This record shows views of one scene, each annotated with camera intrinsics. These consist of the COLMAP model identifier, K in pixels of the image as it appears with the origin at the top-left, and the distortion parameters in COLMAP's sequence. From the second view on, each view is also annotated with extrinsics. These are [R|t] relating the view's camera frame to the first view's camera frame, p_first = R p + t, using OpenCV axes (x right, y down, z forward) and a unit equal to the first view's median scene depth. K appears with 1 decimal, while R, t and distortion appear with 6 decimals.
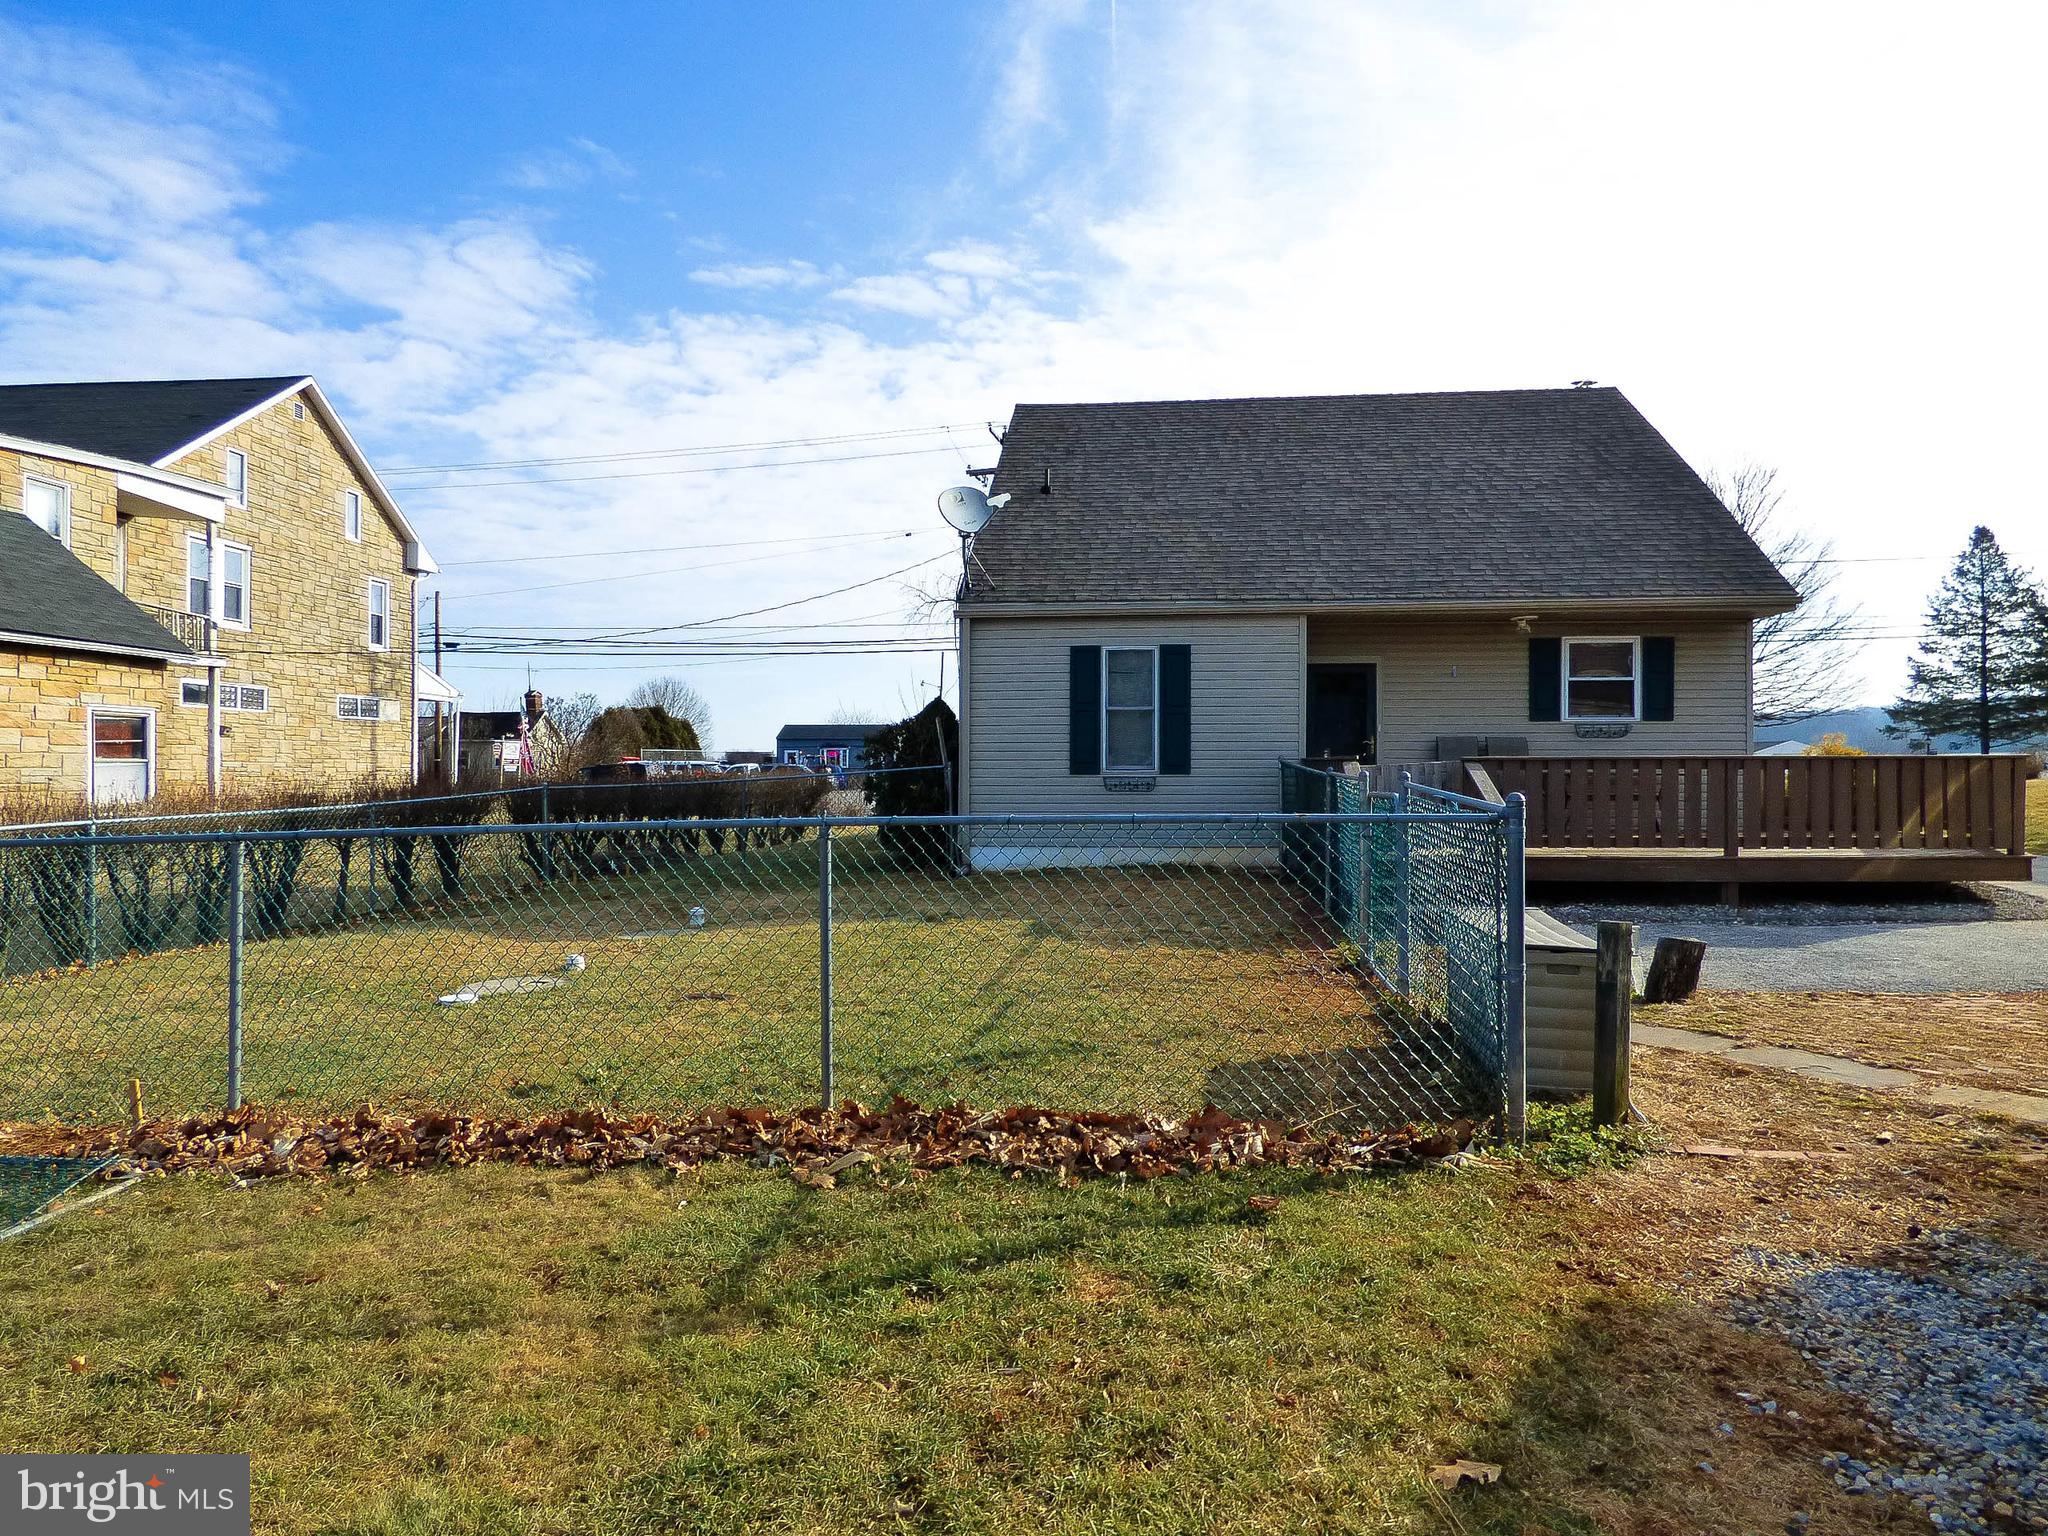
lens RADIAL K [[1252.0, 0, 1009.2], [0, 1252.0, 758.3], [0, 0, 1]] dist [-0.007758, -0.000081]
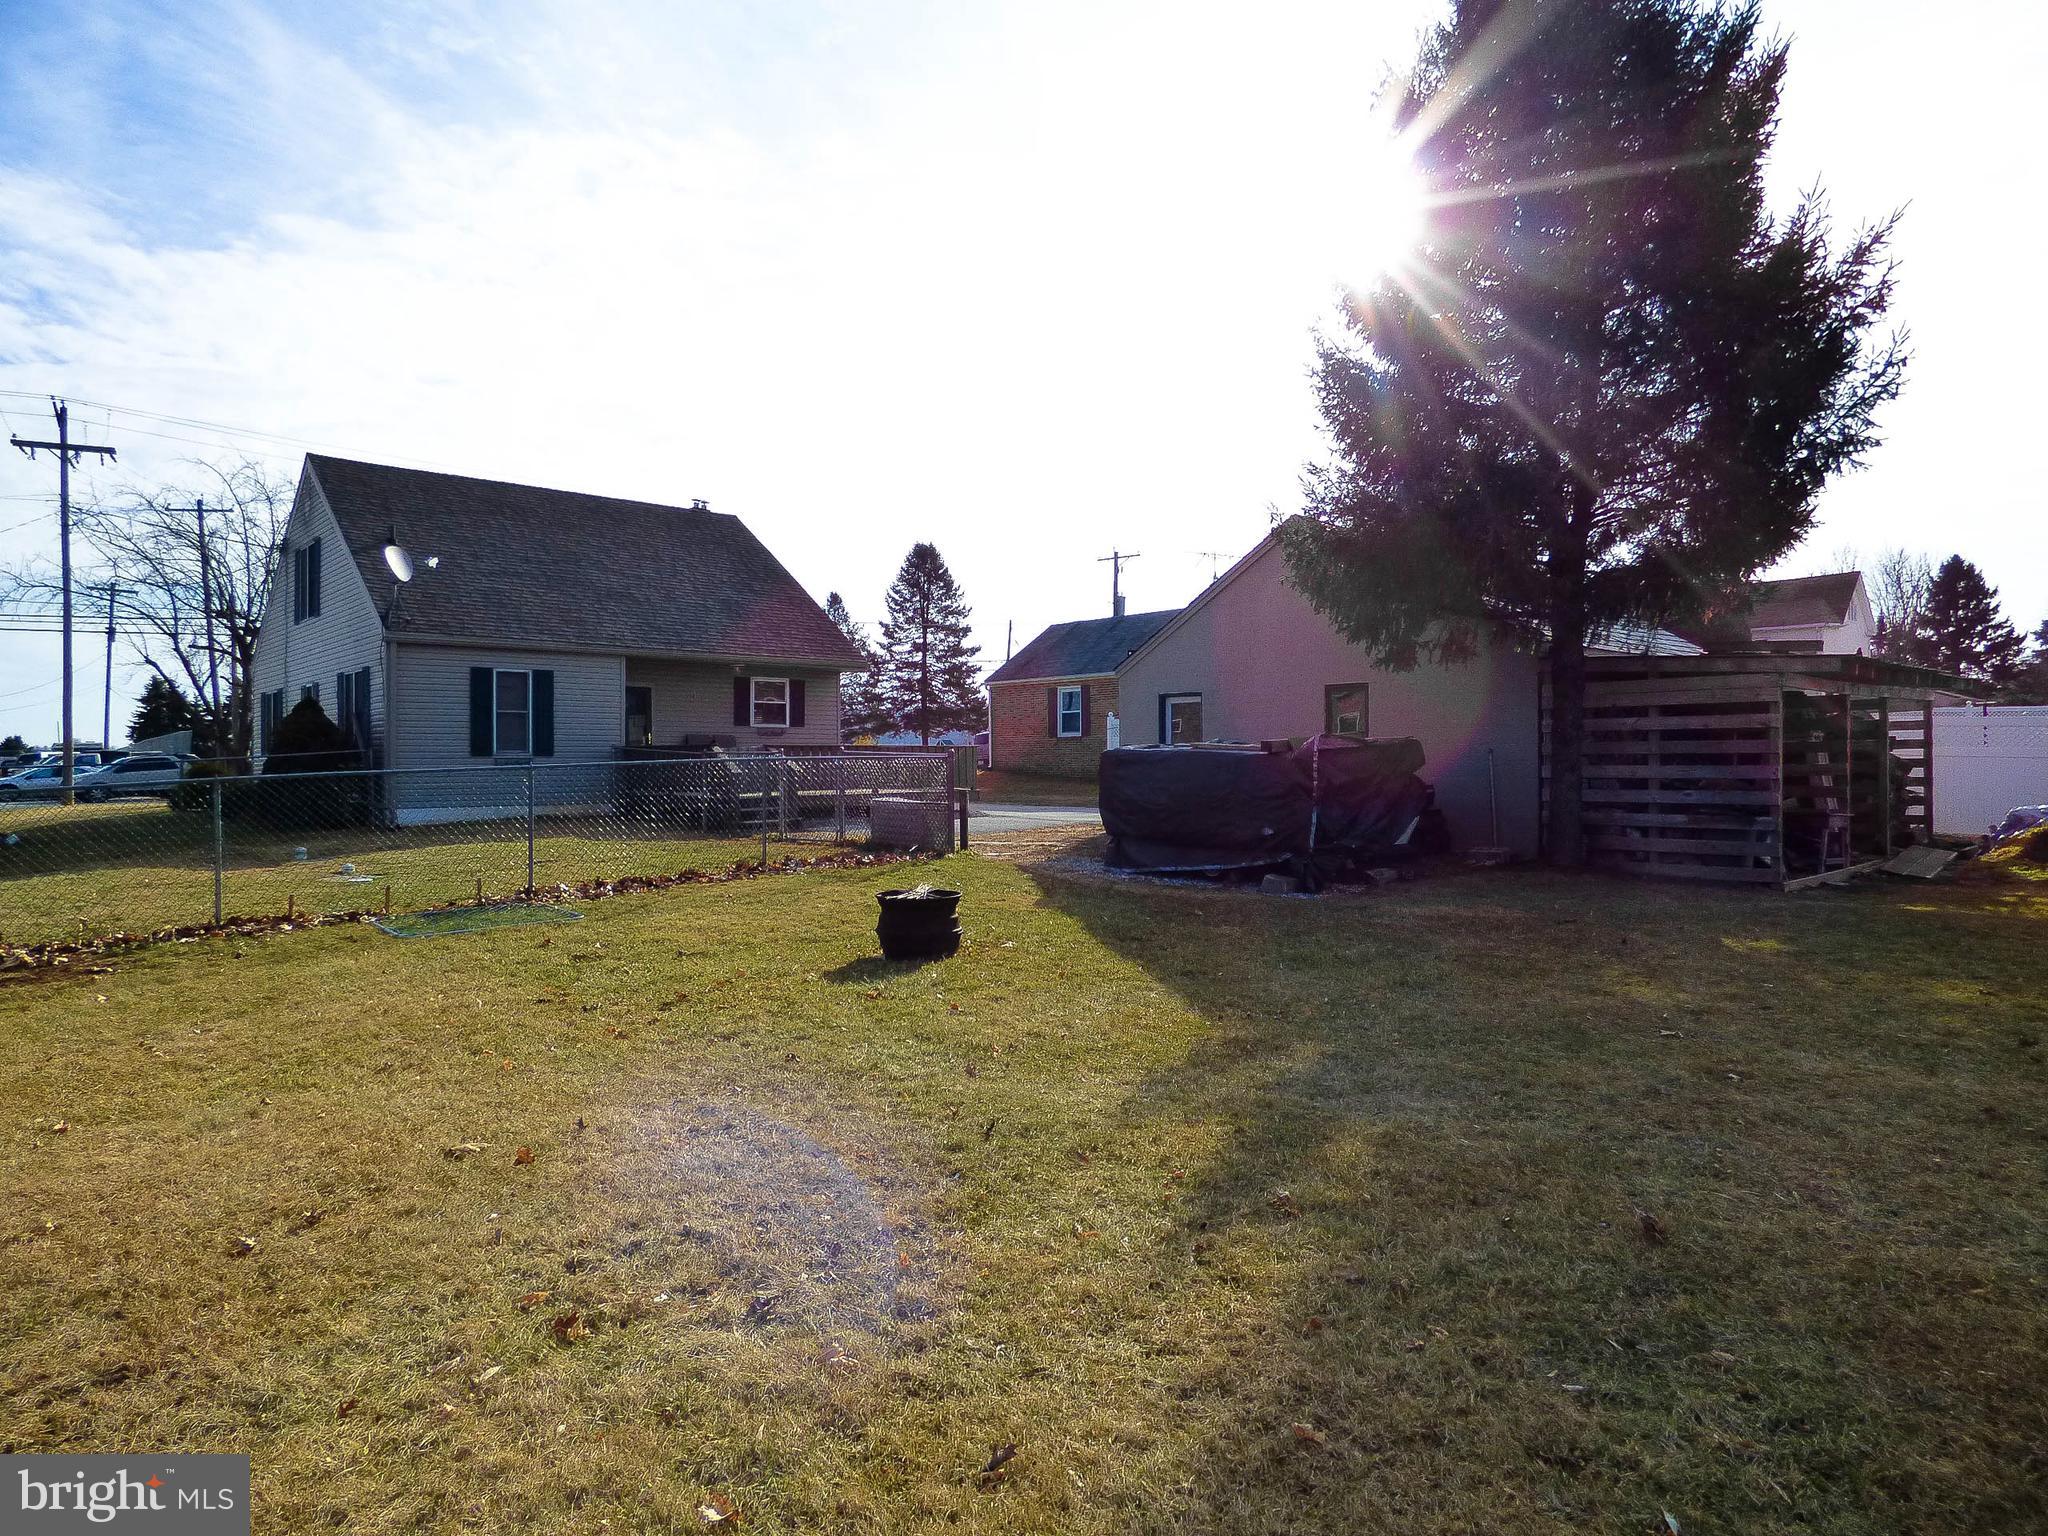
lens RADIAL K [[1252.0, 0, 1020.4], [0, 1252.0, 769.7], [0, 0, 1]] dist [-0.007758, -0.000081]
pose [[0.664531, -0.004957, 0.747245, -0.597714], [-0.000405, 0.999975, 0.006994, 0.018025], [-0.747261, -0.004951, 0.664512, -0.419908]]
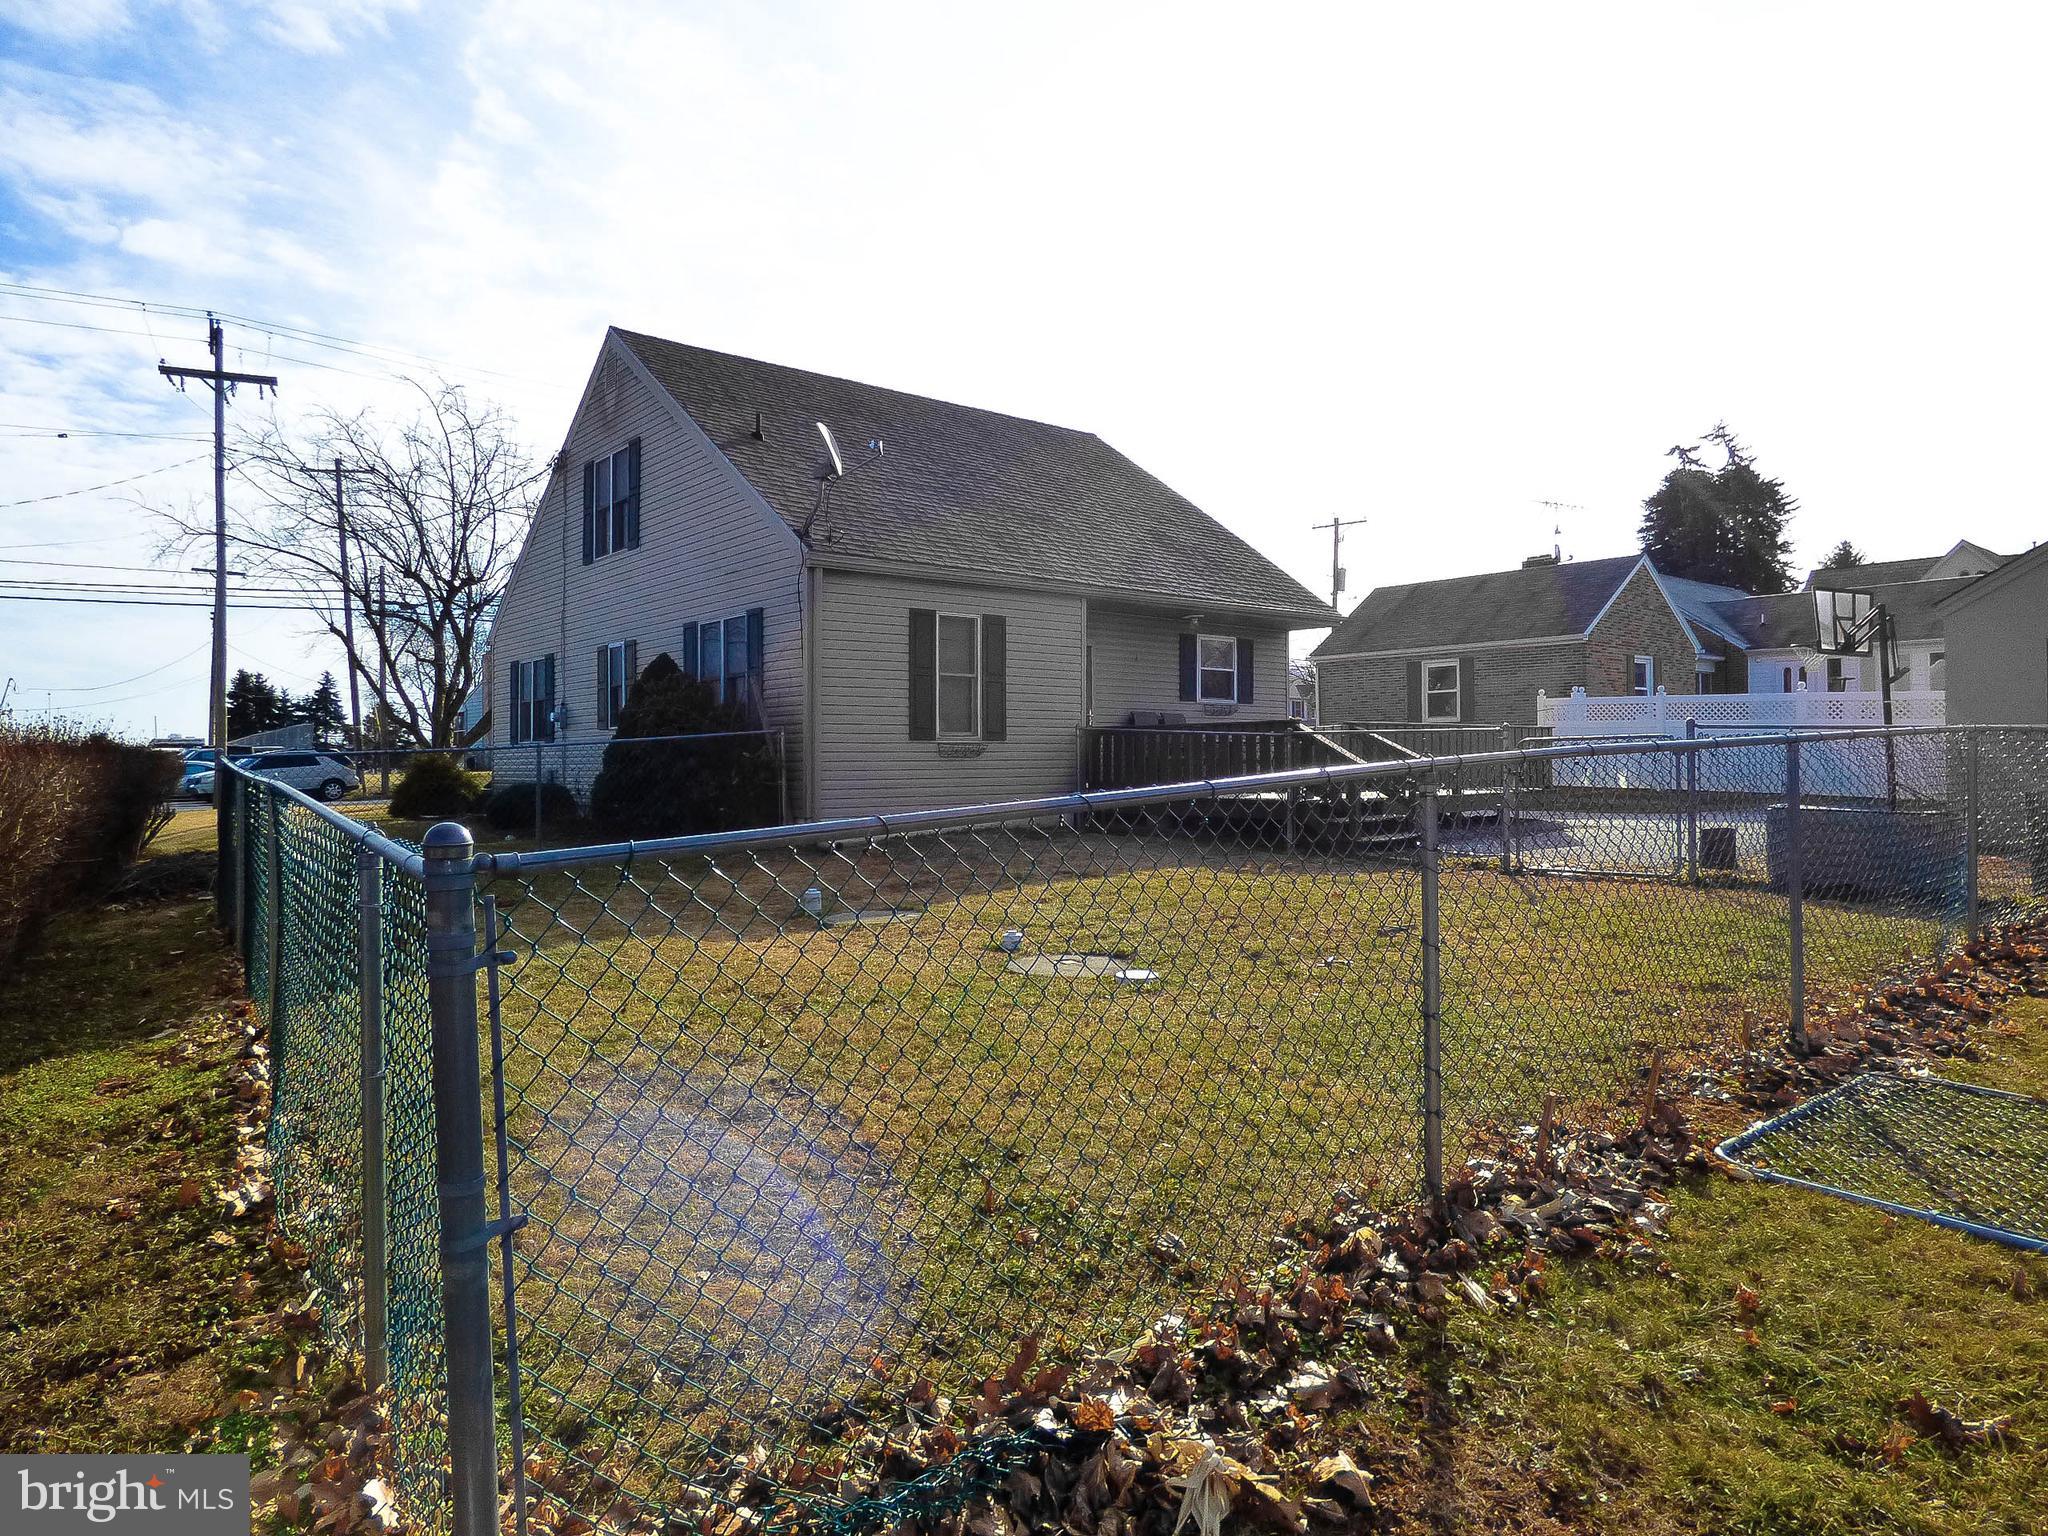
lens RADIAL K [[1252.0, 0, 1018.9], [0, 1252.0, 764.0], [0, 0, 1]] dist [-0.007758, -0.000081]
pose [[0.688712, -0.003962, 0.725025, -0.592812], [0.001195, 0.999990, 0.004329, 0.027259], [-0.725034, -0.002116, 0.688709, 0.264821]]
